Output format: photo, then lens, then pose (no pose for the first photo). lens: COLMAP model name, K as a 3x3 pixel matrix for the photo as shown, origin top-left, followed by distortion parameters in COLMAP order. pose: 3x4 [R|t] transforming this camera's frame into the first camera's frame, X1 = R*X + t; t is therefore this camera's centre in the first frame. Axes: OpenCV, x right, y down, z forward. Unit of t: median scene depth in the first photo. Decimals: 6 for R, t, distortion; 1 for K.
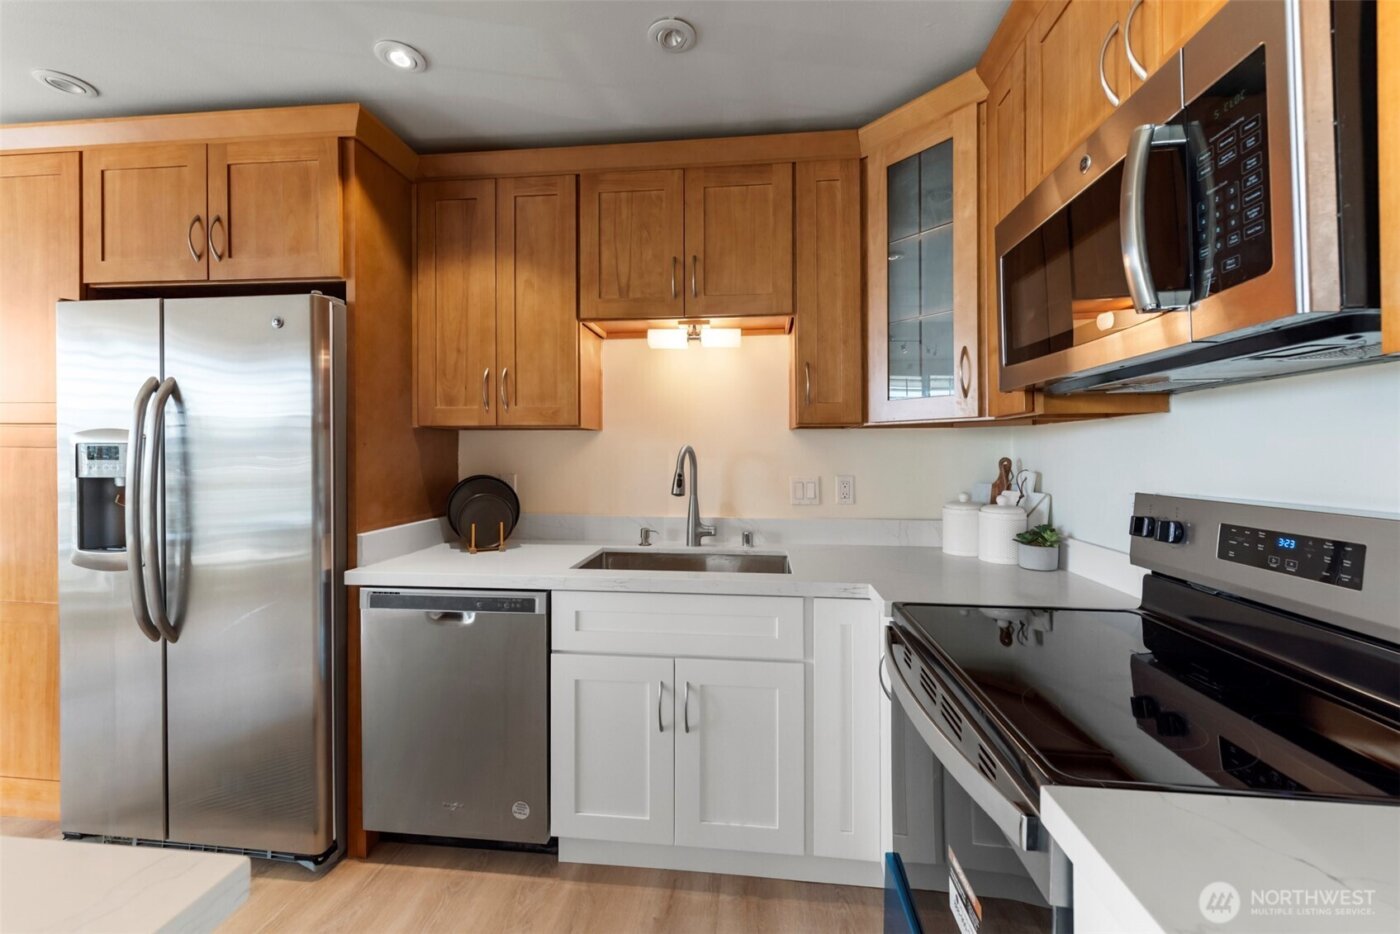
lens RADIAL K [[548.3, 0, 699.7], [0, 548.3, 453.9], [0, 0, 1]] dist [0.001102, 0.000489]
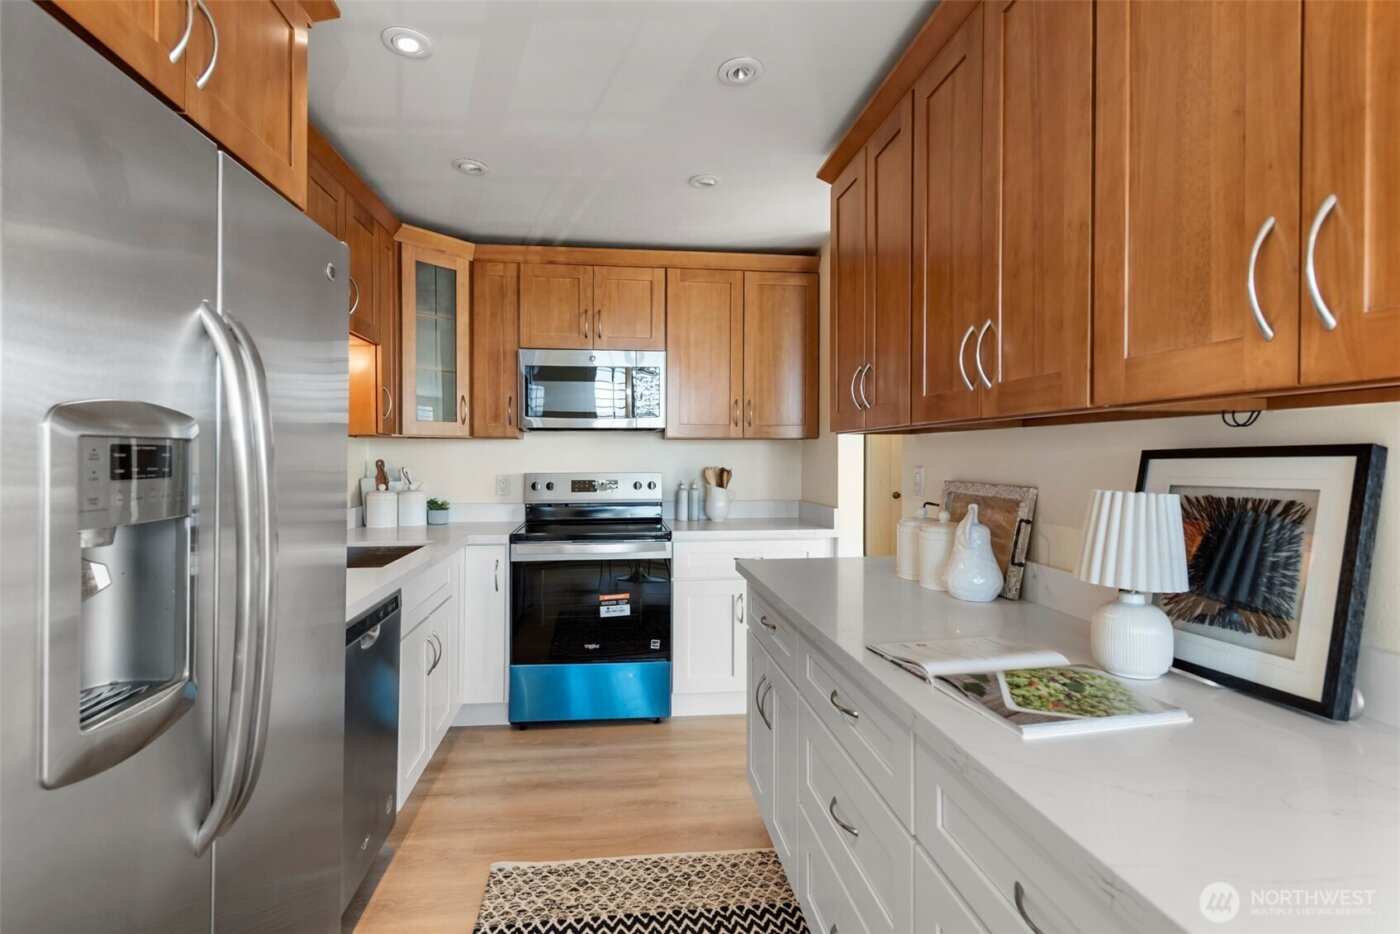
lens RADIAL K [[703.2, 0, 700.1], [0, 703.2, 456.8], [0, 0, 1]] dist [0.000817, 0.000105]
pose [[-0.232378, -0.007725, 0.972595, -1.823698], [-0.000707, 0.999970, 0.007773, -0.017871], [-0.972625, 0.001119, -0.232377, 0.767774]]
